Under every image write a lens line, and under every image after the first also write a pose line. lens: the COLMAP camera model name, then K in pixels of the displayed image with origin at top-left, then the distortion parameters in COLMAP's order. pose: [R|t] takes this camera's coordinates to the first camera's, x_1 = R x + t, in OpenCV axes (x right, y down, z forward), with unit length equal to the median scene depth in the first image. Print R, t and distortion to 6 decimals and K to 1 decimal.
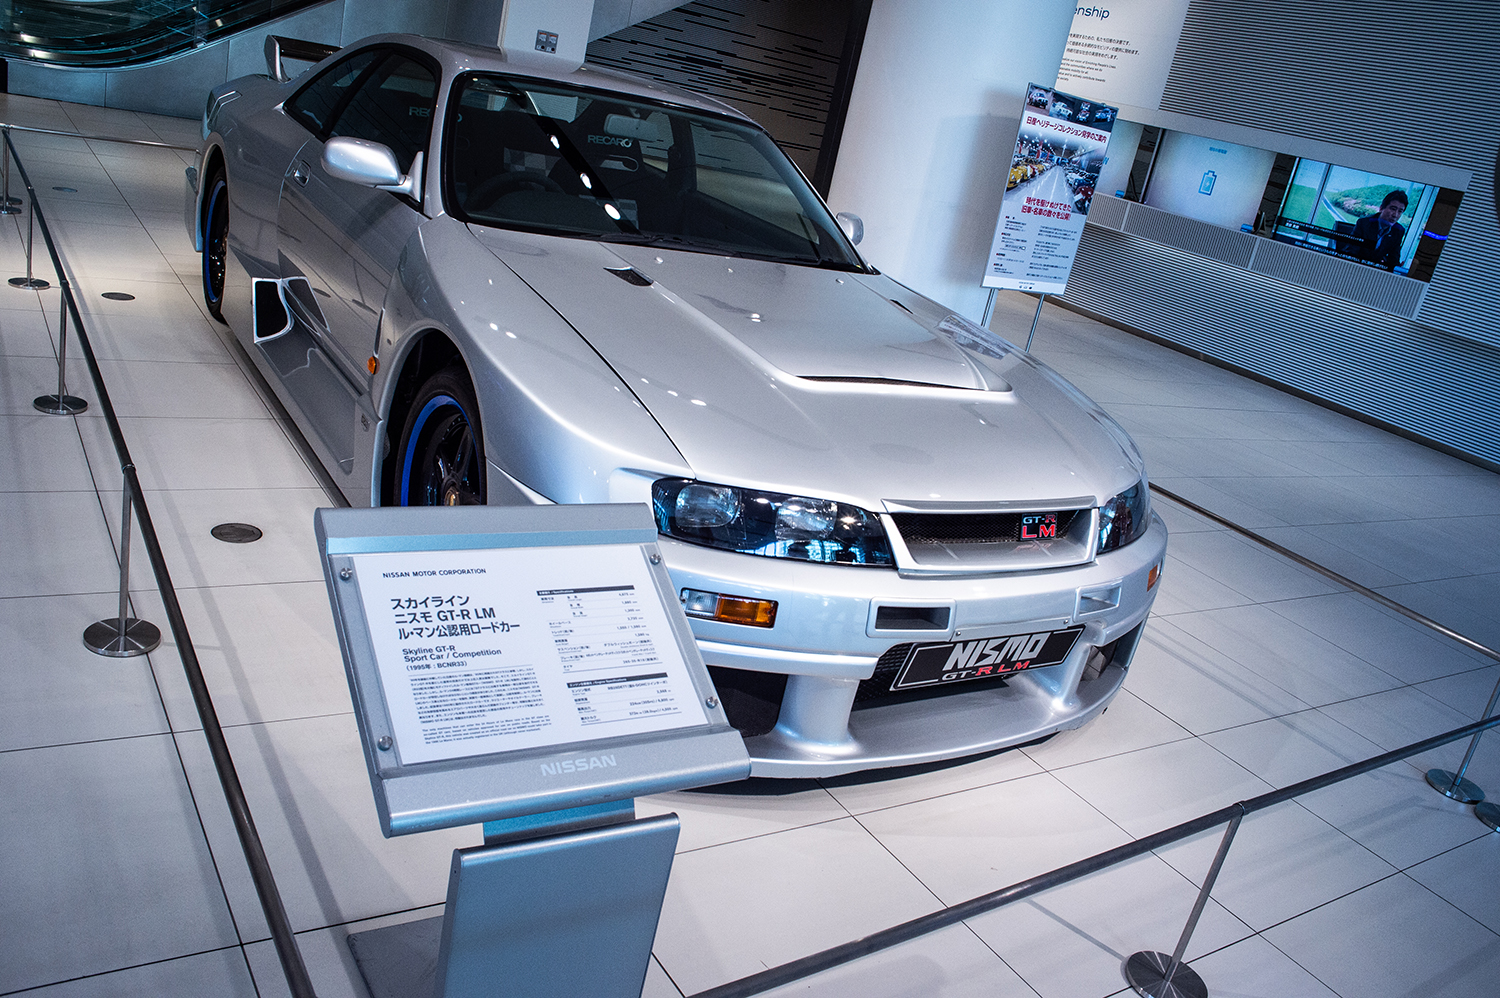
lens RADIAL K [[1210.2, 0, 753.6], [0, 1210.2, 501.7], [0, 0, 1]] dist [-0.111554, 0.043814]
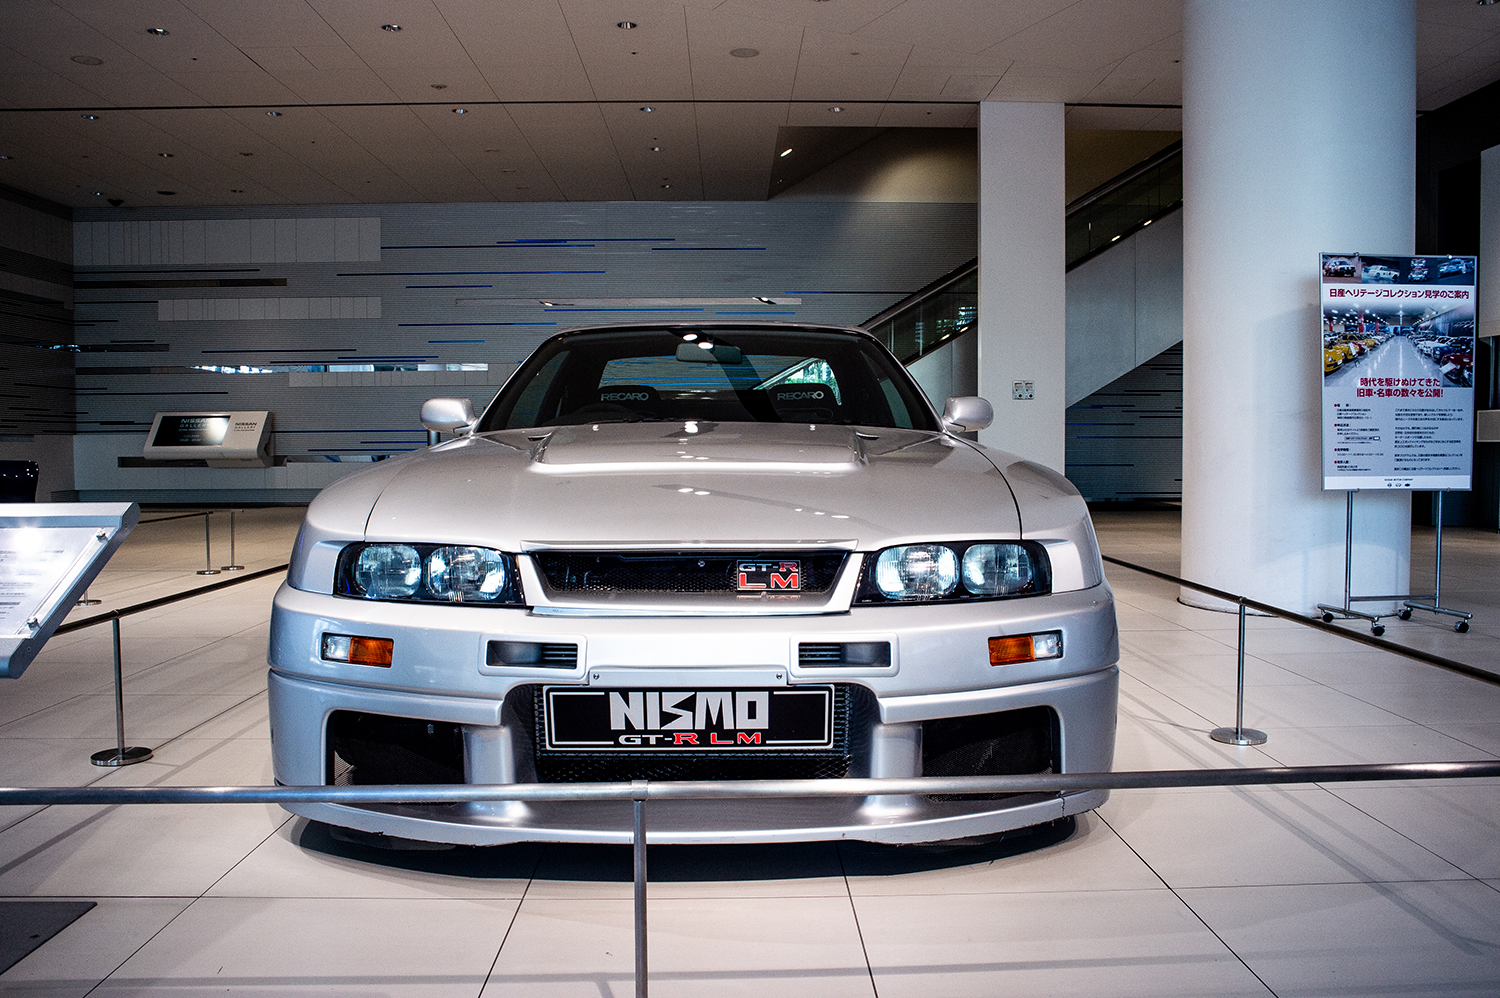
lens RADIAL K [[1210.2, 0, 752.3], [0, 1210.2, 498.2], [0, 0, 1]] dist [-0.111554, 0.043814]
pose [[0.818089, -0.191932, -0.542118, 0.315731], [-0.010546, 0.937499, -0.347827, 0.120523], [0.574995, 0.290271, 0.764934, 0.140854]]
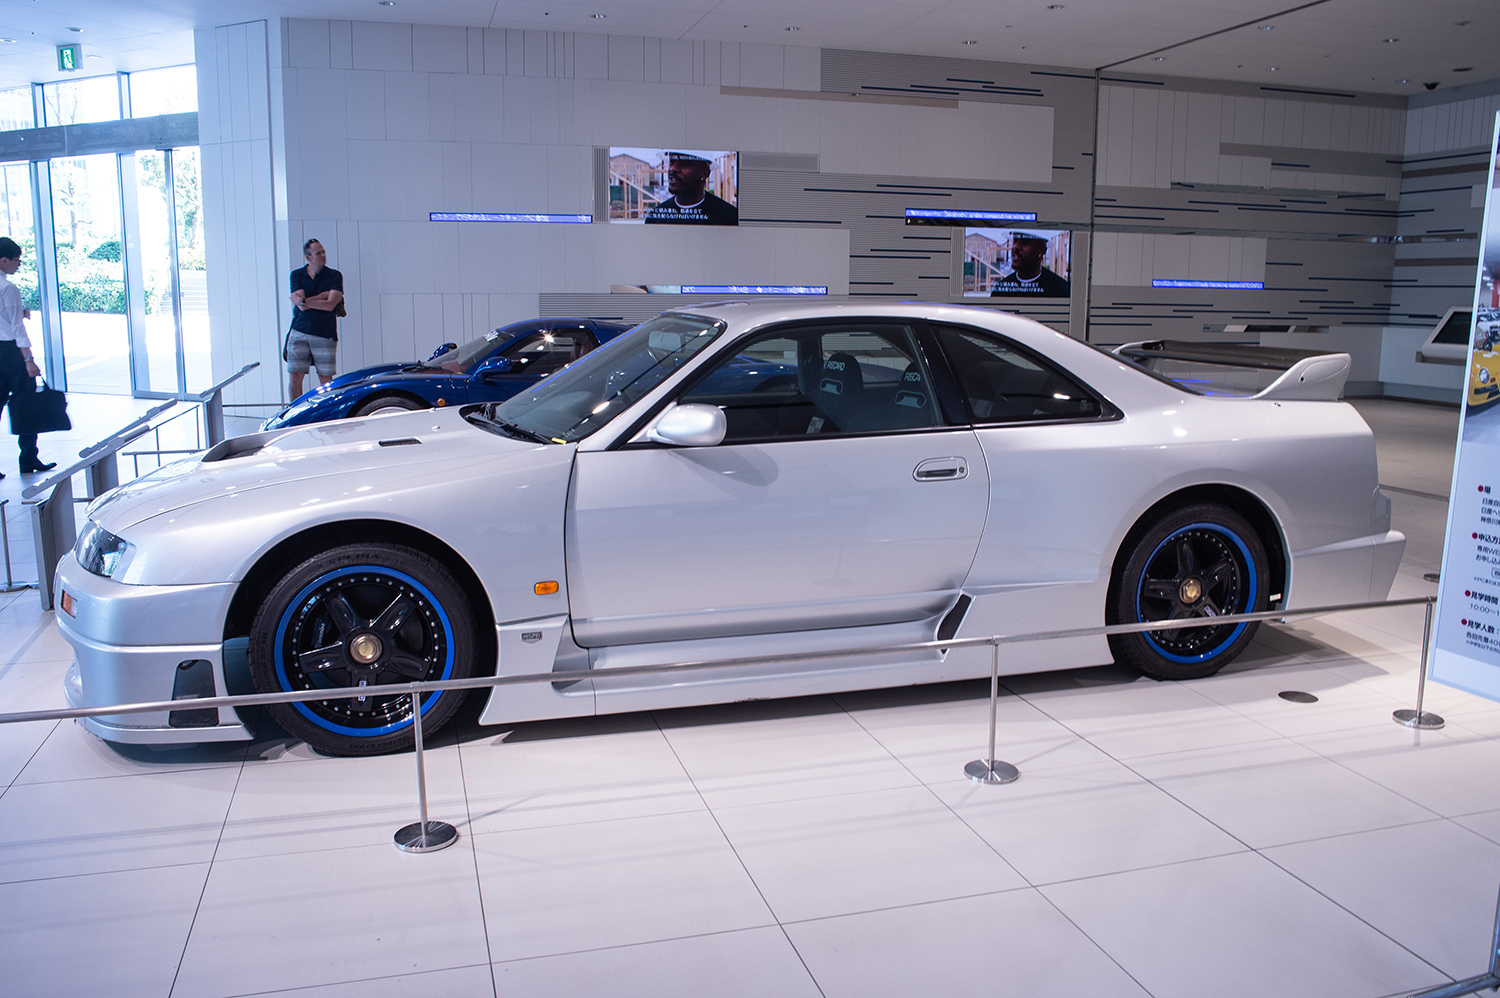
lens RADIAL K [[1210.2, 0, 754.9], [0, 1210.2, 498.4], [0, 0, 1]] dist [-0.111554, 0.043814]
pose [[-0.298392, -0.056410, -0.952775, 0.603925], [-0.386998, 0.919661, 0.066751, -0.176625], [0.872465, 0.388640, -0.296250, 0.921910]]
